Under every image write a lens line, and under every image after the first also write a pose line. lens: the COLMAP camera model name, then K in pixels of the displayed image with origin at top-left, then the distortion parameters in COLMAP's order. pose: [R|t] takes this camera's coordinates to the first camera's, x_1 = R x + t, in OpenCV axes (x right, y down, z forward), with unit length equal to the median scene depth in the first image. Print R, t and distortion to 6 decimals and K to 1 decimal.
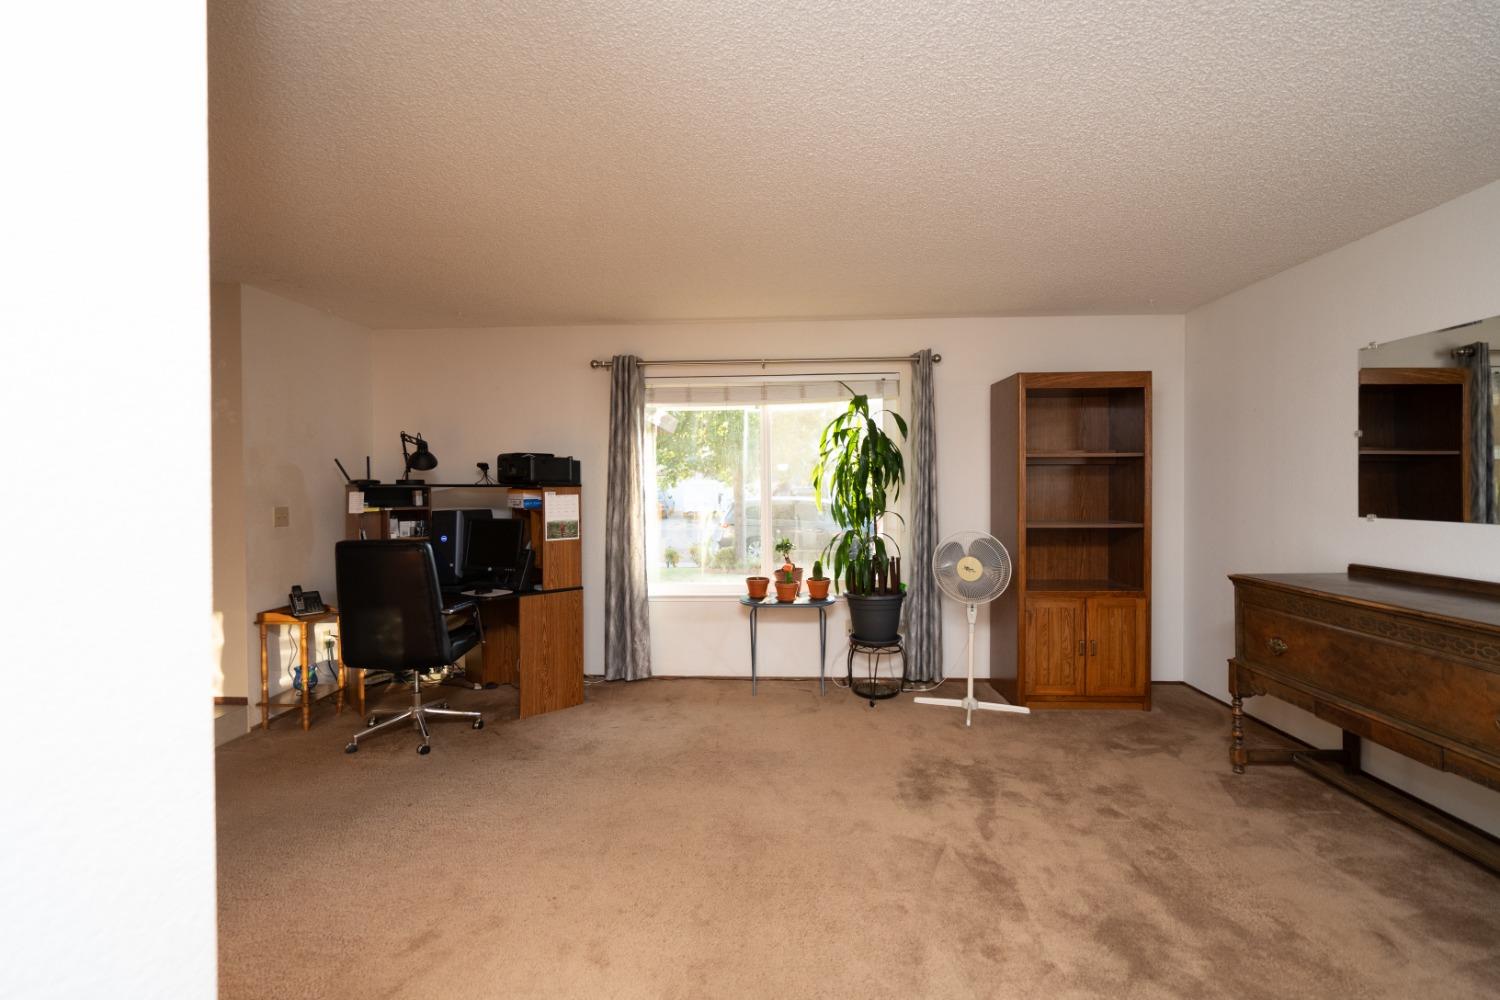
lens RADIAL K [[671.7, 0, 750.0], [0, 671.7, 500.0], [0, 0, 1]] dist [-0.002750, -0.000220]
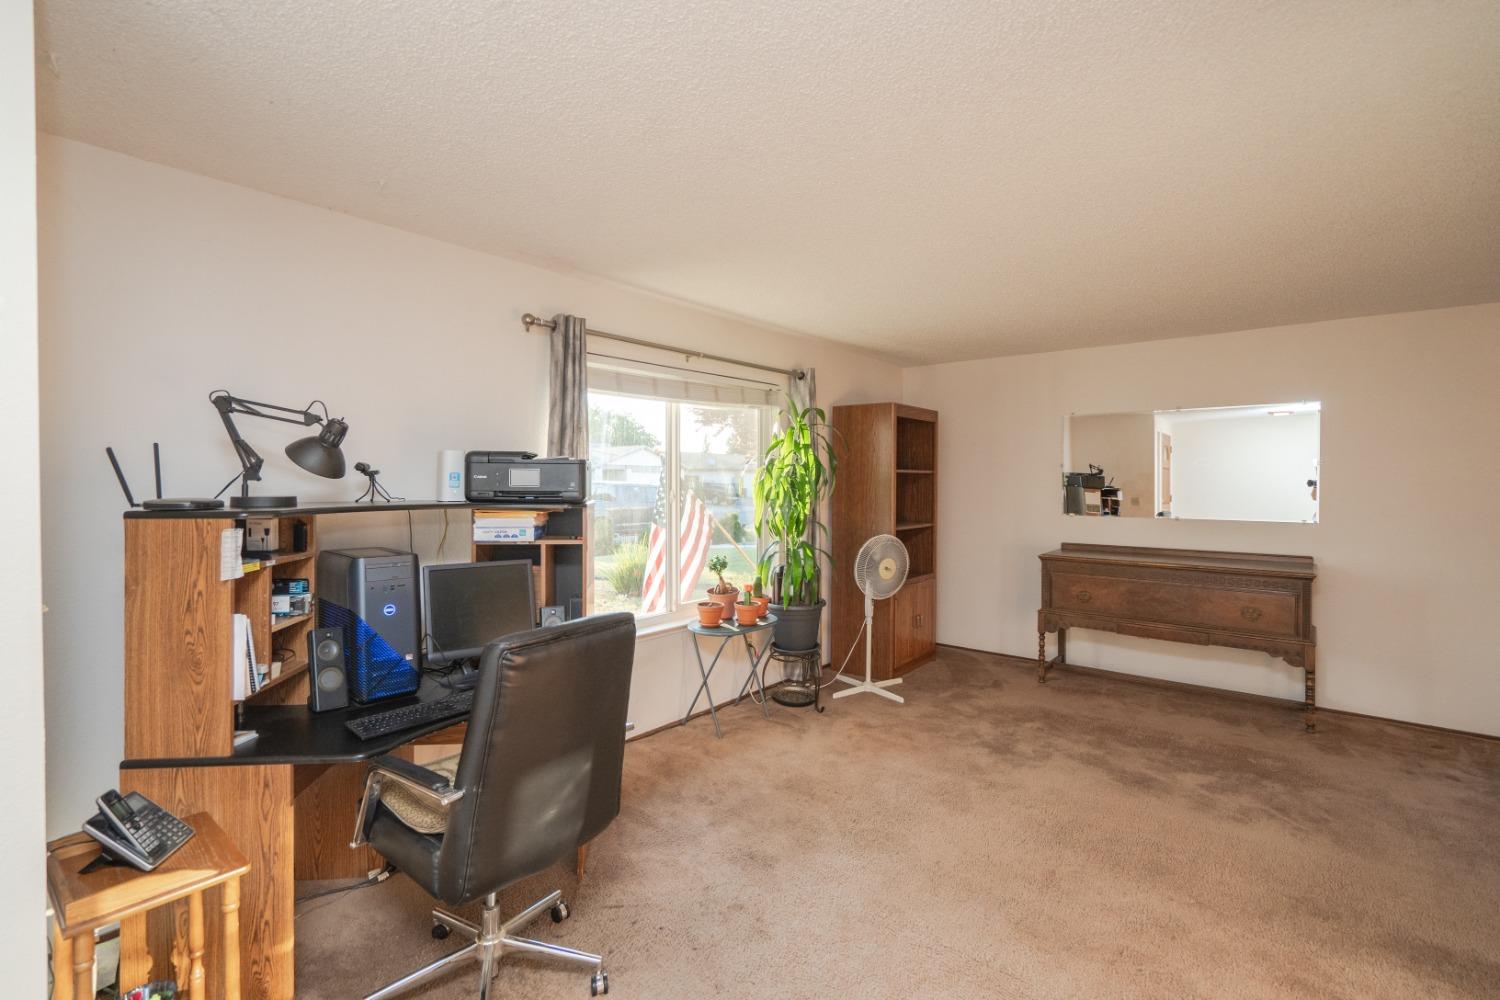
lens RADIAL K [[689.3, 0, 750.0], [0, 689.3, 500.0], [0, 0, 1]] dist [0.001644, 0.000229]
pose [[0.597180, -0.016063, 0.801946, -0.699072], [0.010737, 0.999870, 0.012032, -0.030098], [-0.802035, 0.001425, 0.597275, 0.439951]]
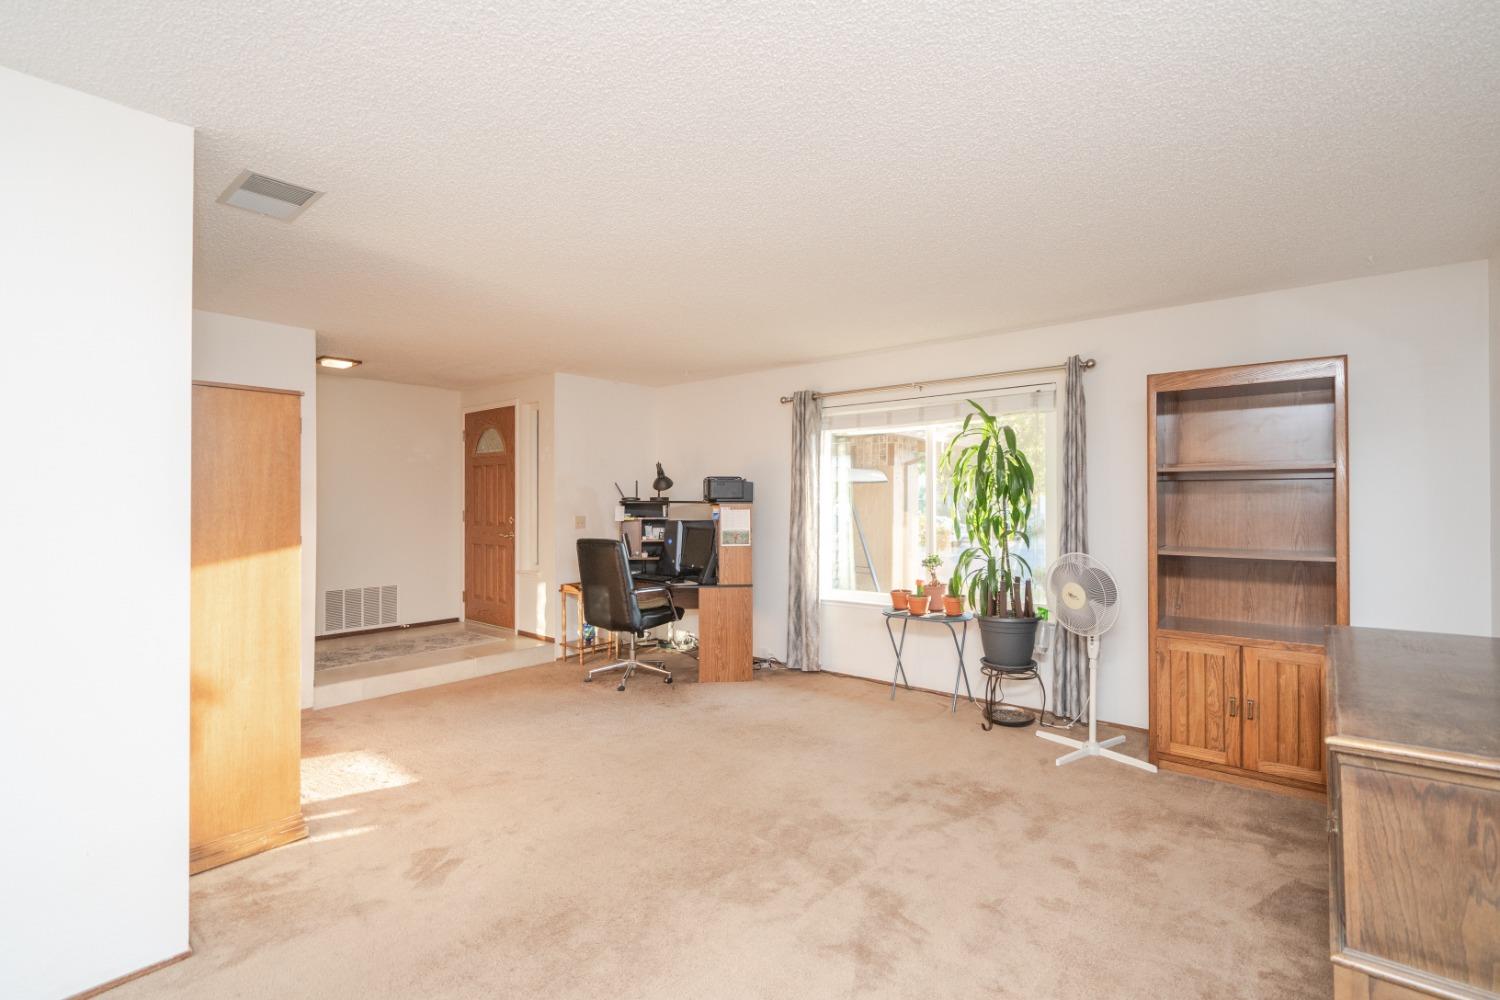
lens RADIAL K [[689.3, 0, 750.0], [0, 689.3, 500.0], [0, 0, 1]] dist [0.001644, 0.000229]
pose [[0.805069, 0.003039, -0.593173, 0.481869], [-0.014248, 0.999797, -0.014215, -0.007504], [0.593009, 0.019896, 0.804950, -0.017402]]
